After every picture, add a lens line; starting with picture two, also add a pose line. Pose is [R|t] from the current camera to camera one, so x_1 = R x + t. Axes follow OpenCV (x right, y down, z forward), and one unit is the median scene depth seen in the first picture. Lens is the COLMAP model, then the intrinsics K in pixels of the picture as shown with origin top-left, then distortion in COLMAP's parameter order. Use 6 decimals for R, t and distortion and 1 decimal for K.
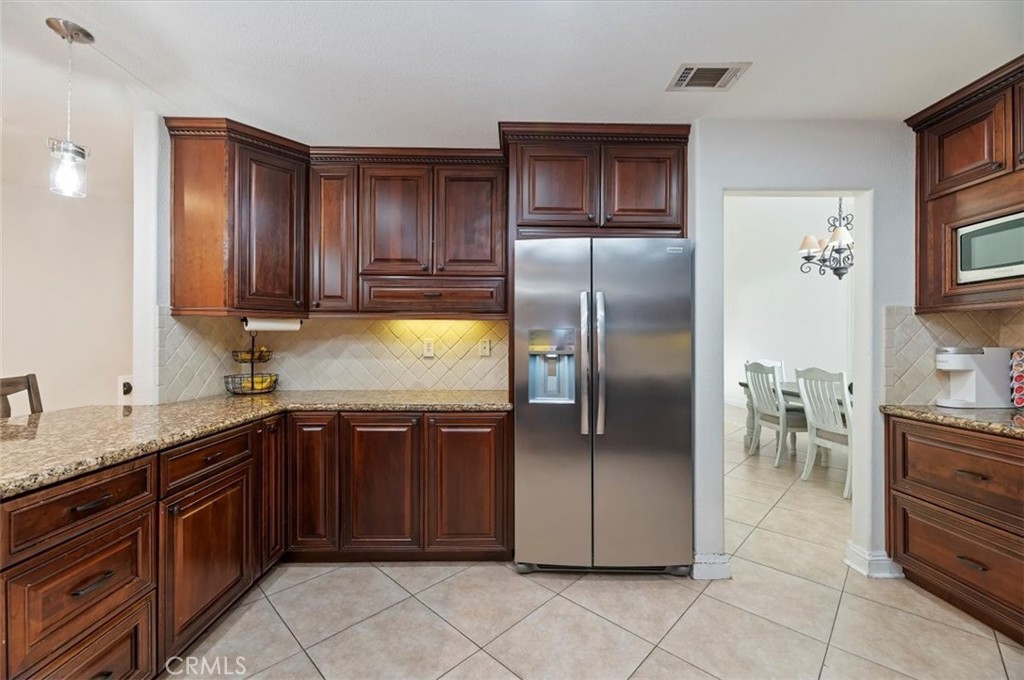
lens RADIAL K [[419.4, 0, 503.9], [0, 419.4, 341.8], [0, 0, 1]] dist [-0.000235, -0.001096]
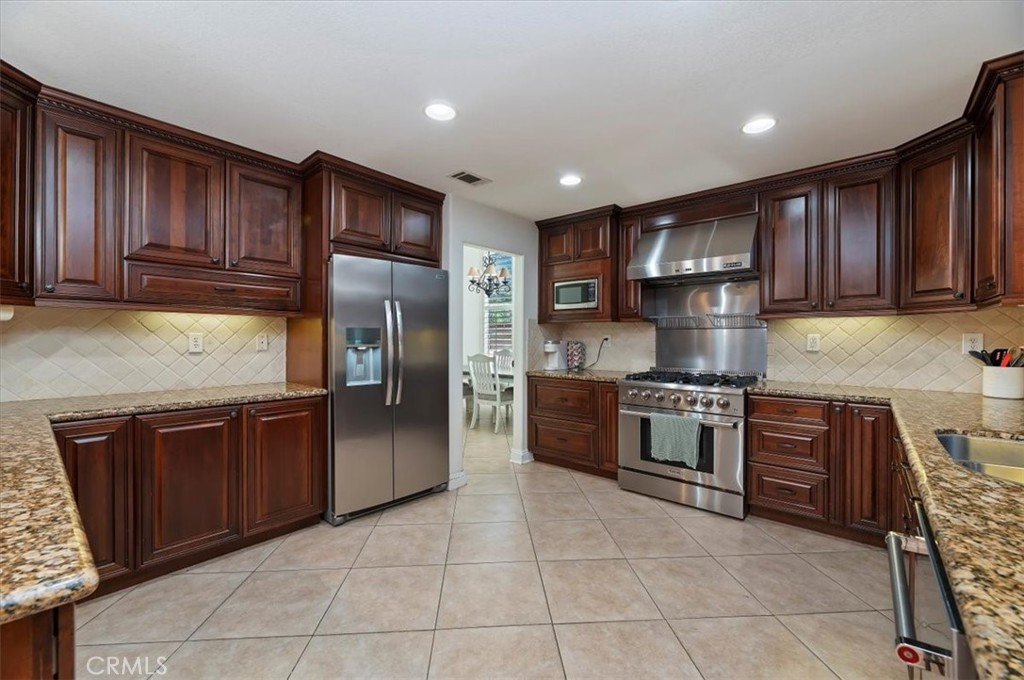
lens RADIAL K [[419.4, 0, 519.1], [0, 419.4, 339.5], [0, 0, 1]] dist [-0.000235, -0.001096]
pose [[0.655519, -0.001468, 0.755178, -0.528388], [-0.005267, 0.999965, 0.006515, -0.004288], [-0.755161, -0.008248, 0.655488, -0.201072]]
